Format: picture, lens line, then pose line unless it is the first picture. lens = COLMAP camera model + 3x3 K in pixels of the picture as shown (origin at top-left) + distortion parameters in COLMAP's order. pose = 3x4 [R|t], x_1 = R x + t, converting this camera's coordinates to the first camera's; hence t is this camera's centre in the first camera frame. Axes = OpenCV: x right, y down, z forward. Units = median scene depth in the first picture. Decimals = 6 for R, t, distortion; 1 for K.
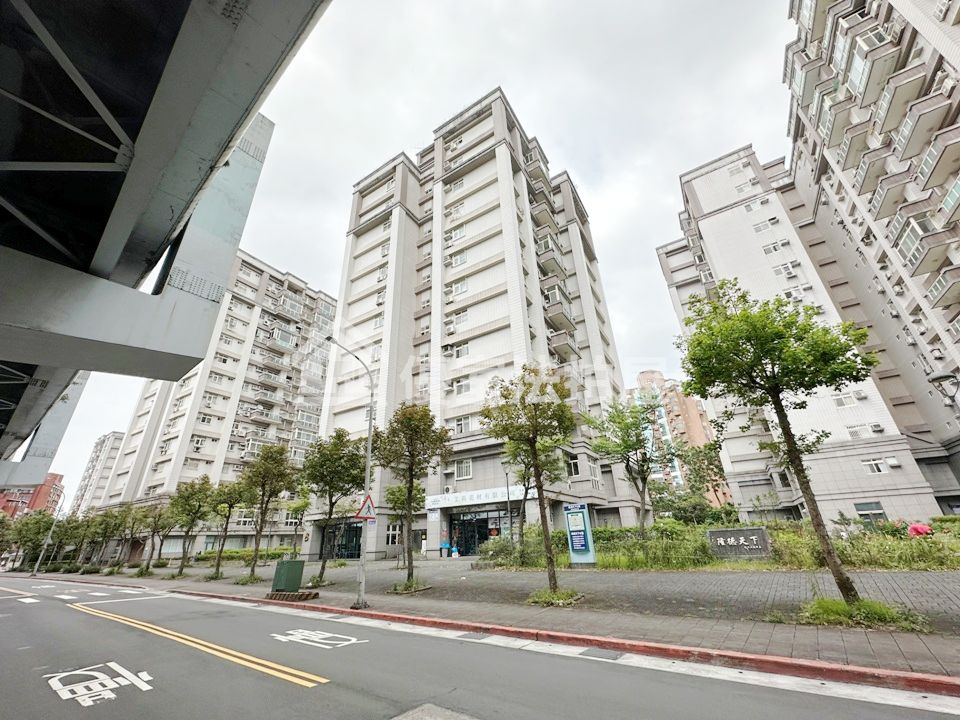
lens RADIAL K [[383.2, 0, 480.0], [0, 383.2, 360.0], [0, 0, 1]] dist [-0.000479, 0.000171]
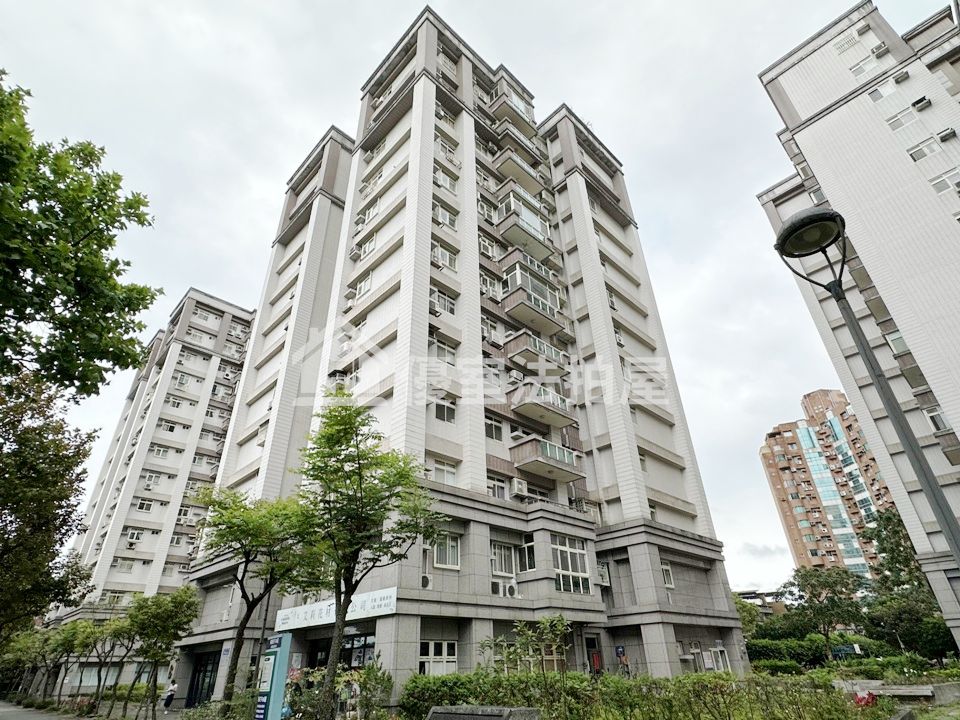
lens RADIAL K [[513.8, 0, 479.9], [0, 513.8, 362.0], [0, 0, 1]] dist [-0.000706, 0.000246]
pose [[0.971283, -0.111737, -0.210060, 0.264683], [0.092430, 0.990724, -0.099613, 0.042730], [0.219241, 0.077336, 0.972601, 0.143570]]
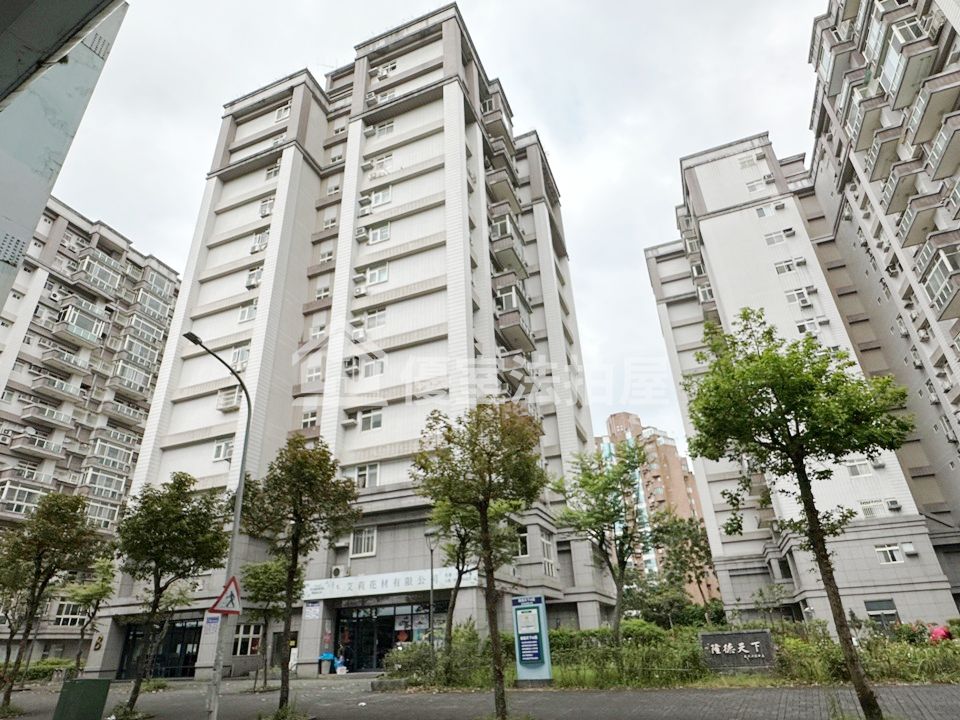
lens RADIAL K [[555.9, 0, 477.1], [0, 555.9, 363.1], [0, 0, 1]] dist [-0.002655, 0.000455]
pose [[0.984367, 0.080967, 0.156416, -0.016089], [-0.075085, 0.996242, -0.043164, -0.001717], [-0.159323, 0.030744, 0.986748, -0.007428]]
